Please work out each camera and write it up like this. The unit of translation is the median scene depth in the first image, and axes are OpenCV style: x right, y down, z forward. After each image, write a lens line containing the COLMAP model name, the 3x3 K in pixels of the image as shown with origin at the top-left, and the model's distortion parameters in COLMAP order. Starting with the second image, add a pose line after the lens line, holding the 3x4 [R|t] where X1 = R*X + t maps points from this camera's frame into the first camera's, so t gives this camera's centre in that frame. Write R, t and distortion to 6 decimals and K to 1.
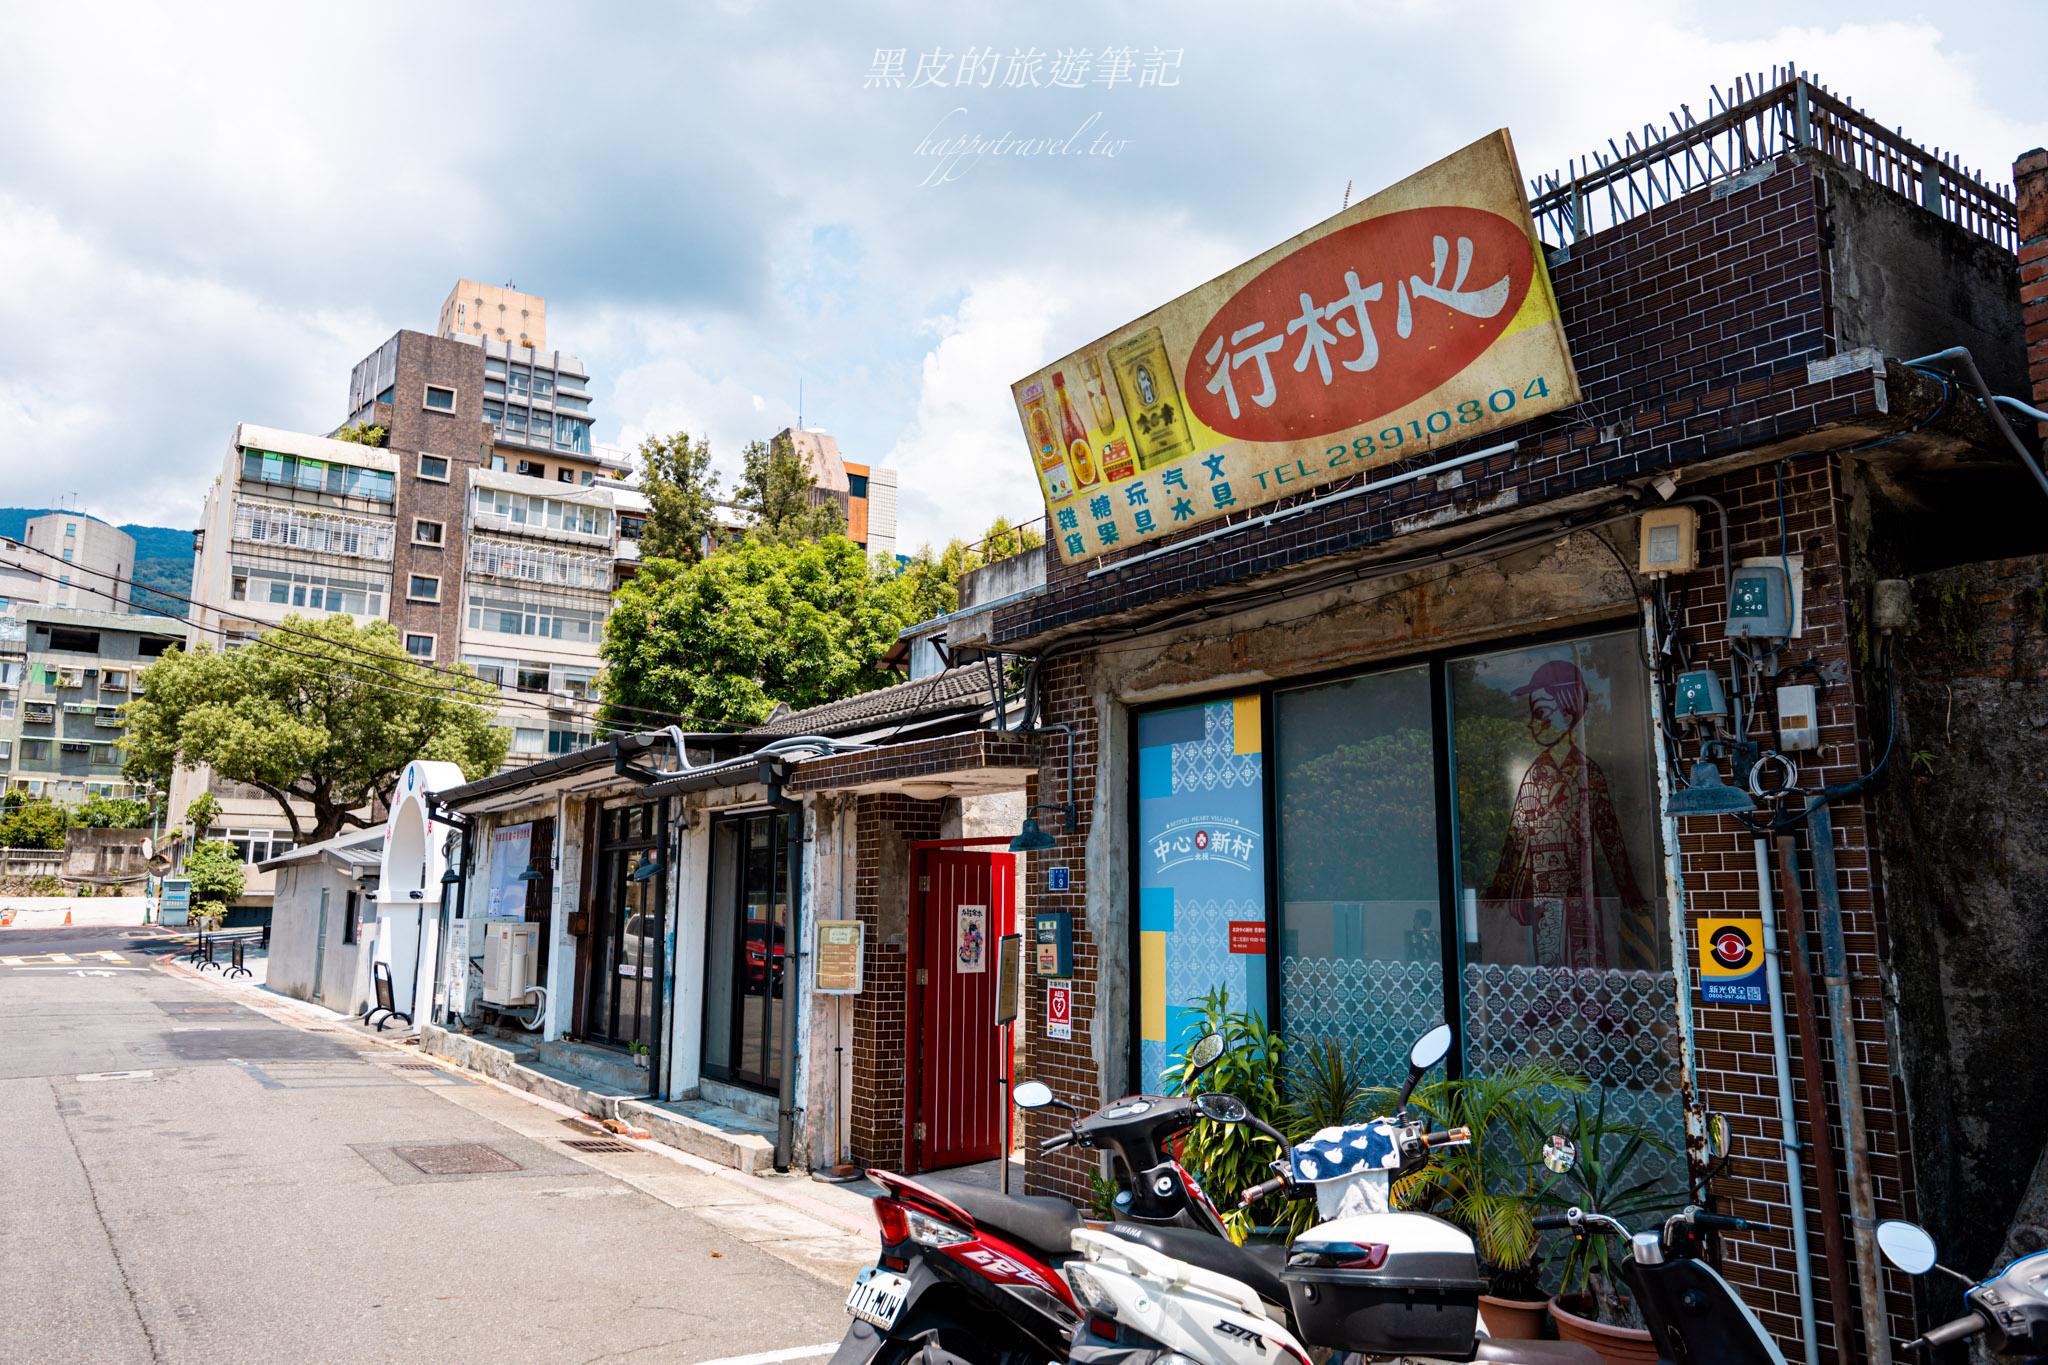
lens RADIAL K [[1343.8, 0, 1024.0], [0, 1343.8, 682.5], [0, 0, 1]] dist [0.001633, 0.000535]
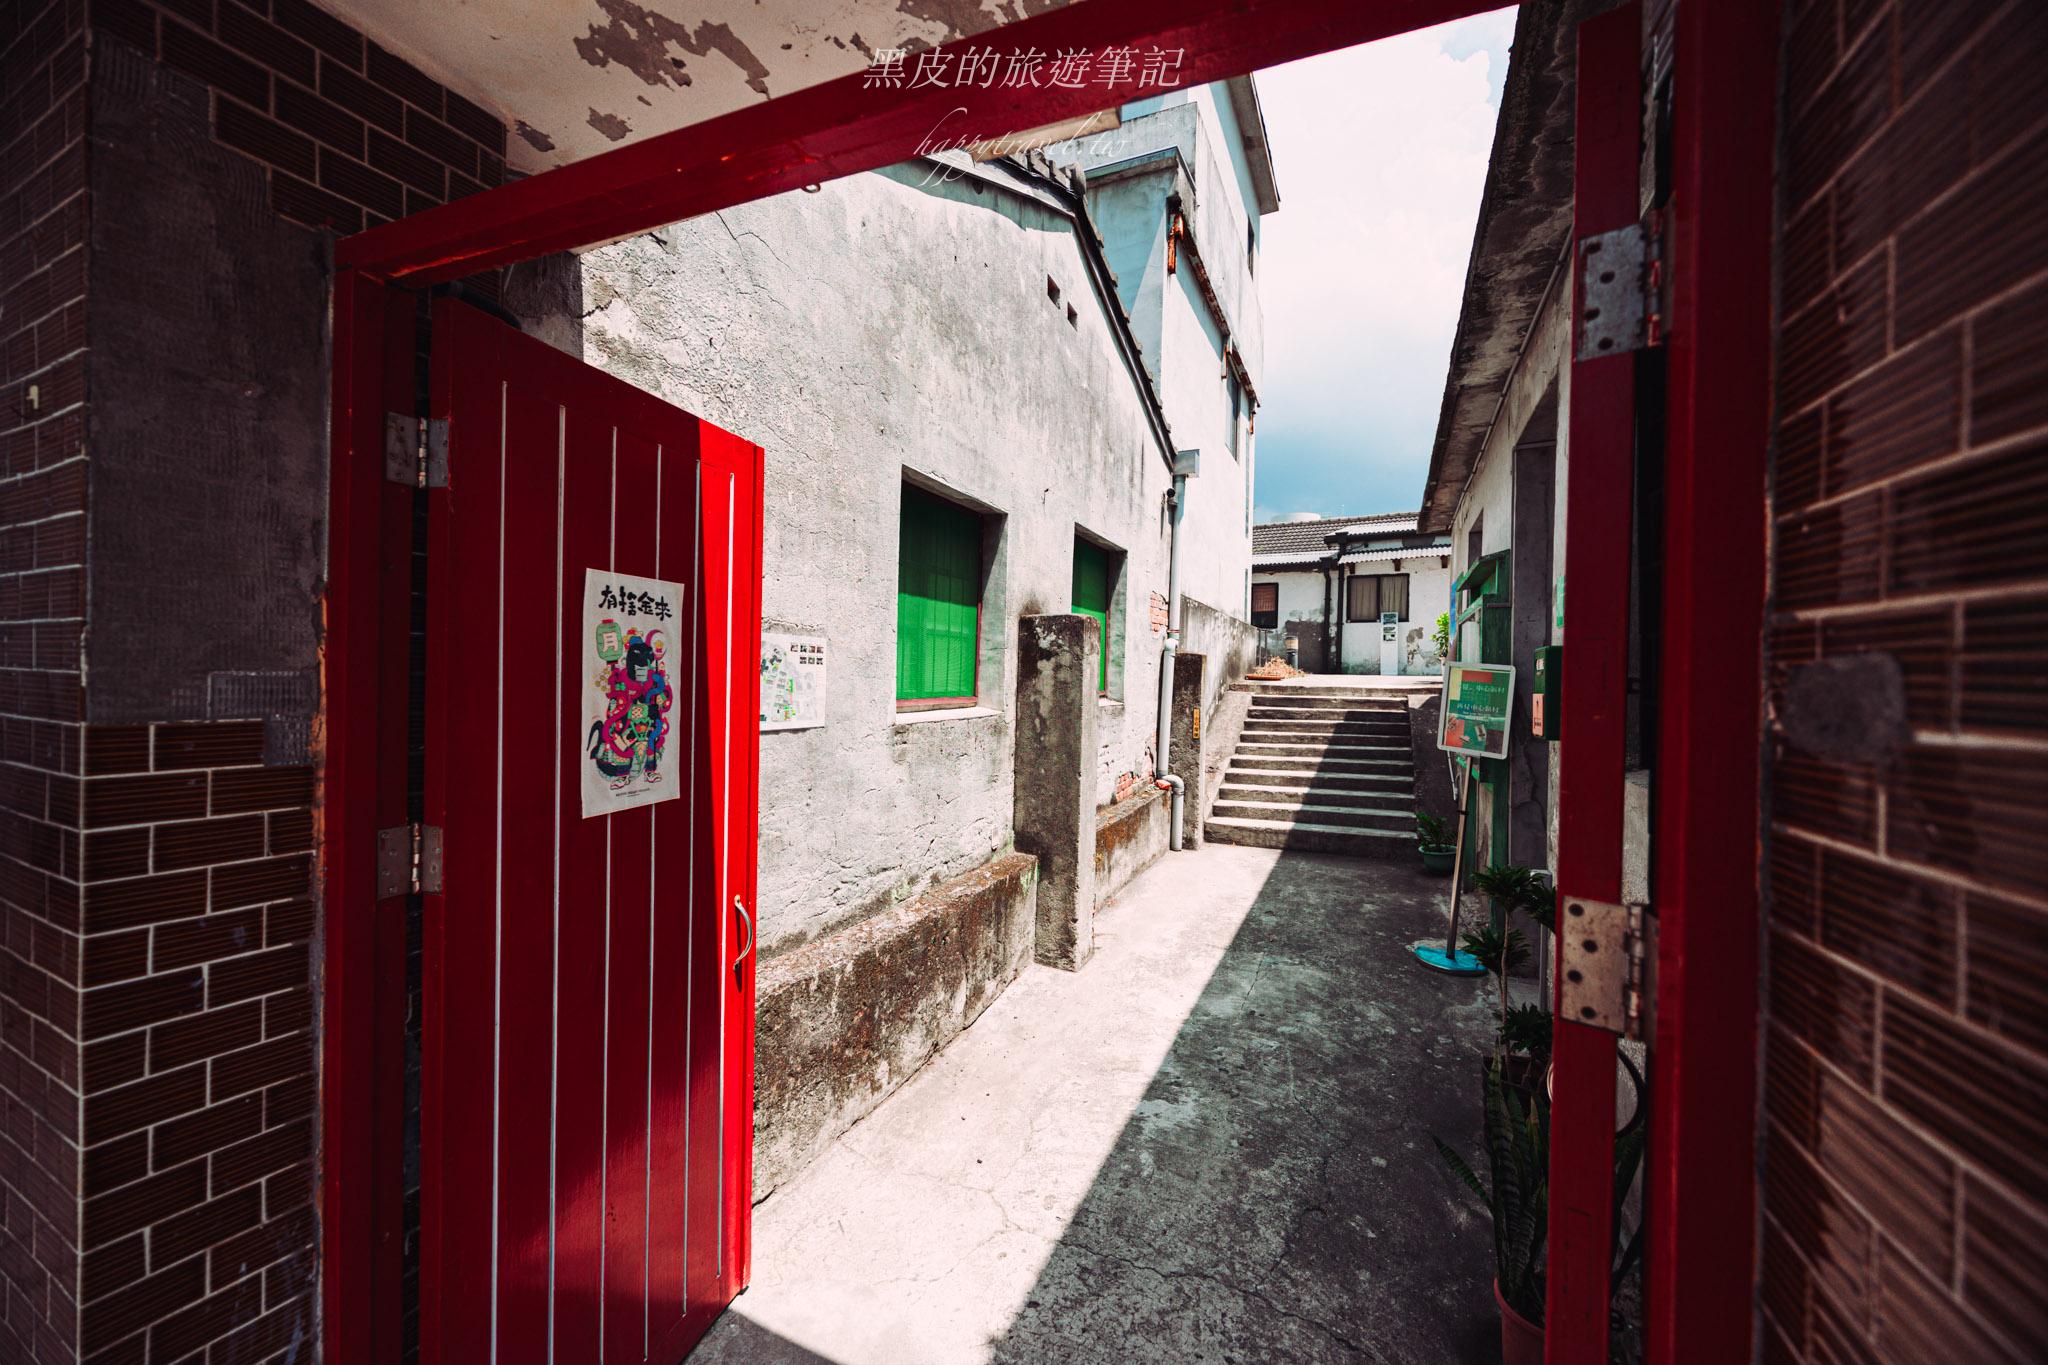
lens RADIAL K [[790.1, 0, 1024.0], [0, 790.1, 682.5], [0, 0, 1]] dist [-0.000404, -0.000451]
pose [[0.860857, 0.005496, 0.508817, -0.053619], [-0.100841, 0.981952, 0.160005, 0.154260], [-0.498754, -0.189052, 0.845875, 0.821569]]
